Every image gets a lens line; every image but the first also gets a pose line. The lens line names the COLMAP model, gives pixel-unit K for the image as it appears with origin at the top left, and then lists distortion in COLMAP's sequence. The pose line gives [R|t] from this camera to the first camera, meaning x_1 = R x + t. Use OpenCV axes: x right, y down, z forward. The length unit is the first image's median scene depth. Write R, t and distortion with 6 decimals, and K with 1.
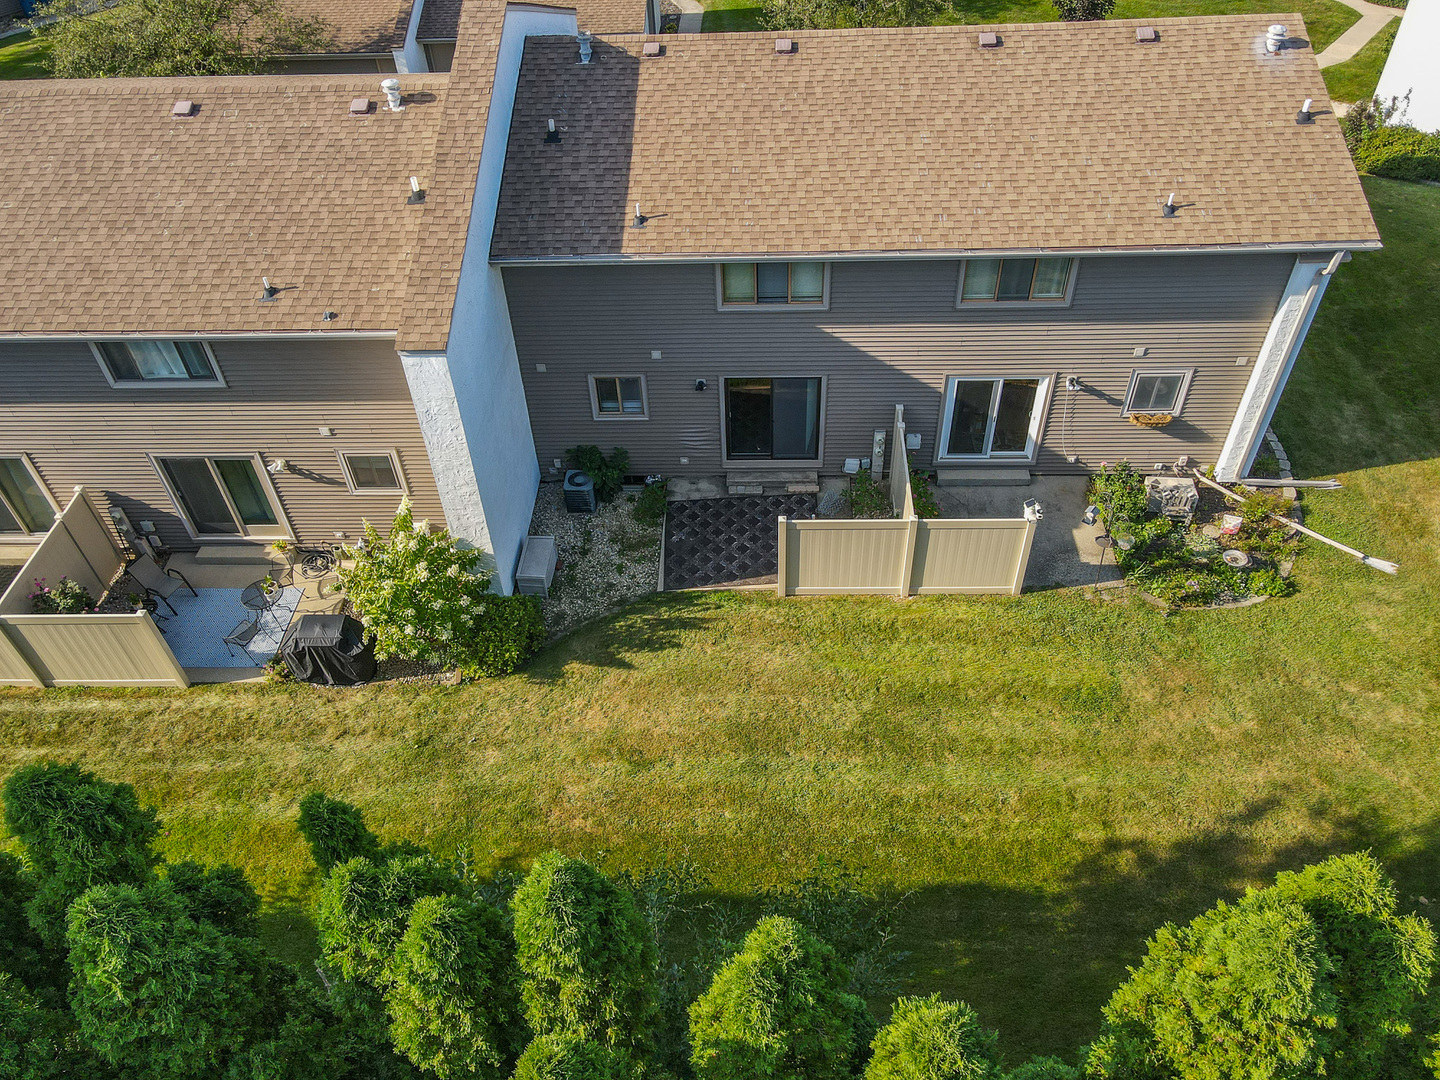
lens RADIAL K [[1082.4, 0, 714.0], [0, 1082.4, 533.5], [0, 0, 1]] dist [-0.014716, 0.071876]
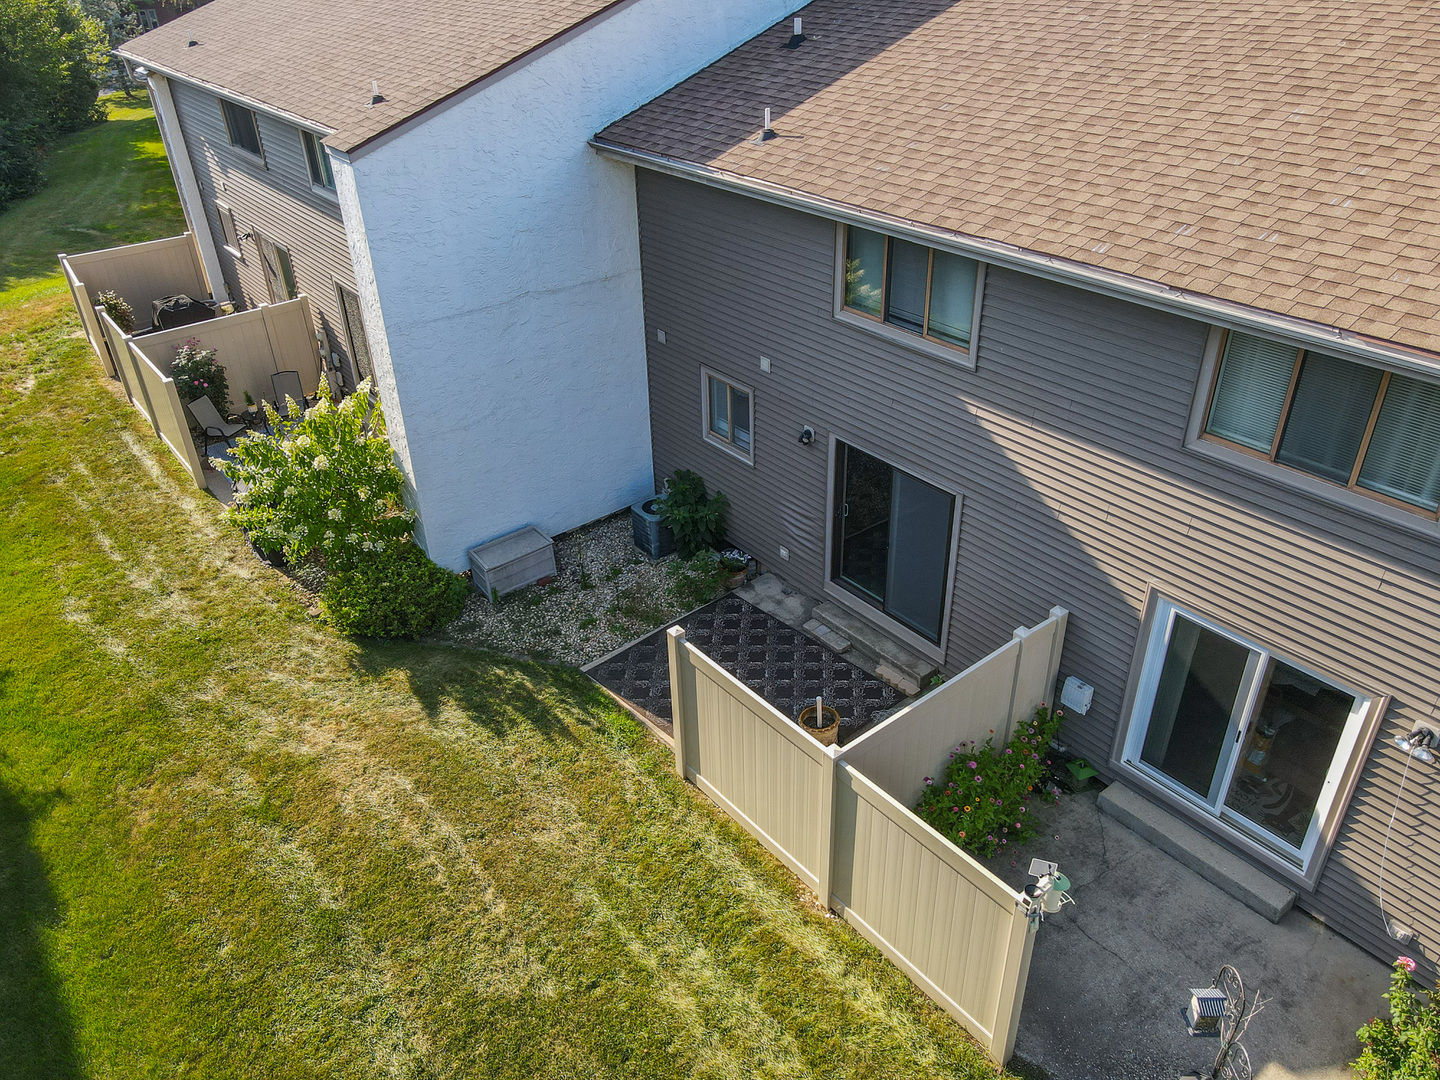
lens RADIAL K [[1082.4, 0, 714.0], [0, 1082.4, 533.5], [0, 0, 1]] dist [-0.014716, 0.071876]
pose [[0.636048, 0.407793, -0.655094, 0.405130], [-0.522265, 0.852458, 0.023570, -0.077049], [0.568051, 0.327141, 0.755180, 0.521826]]
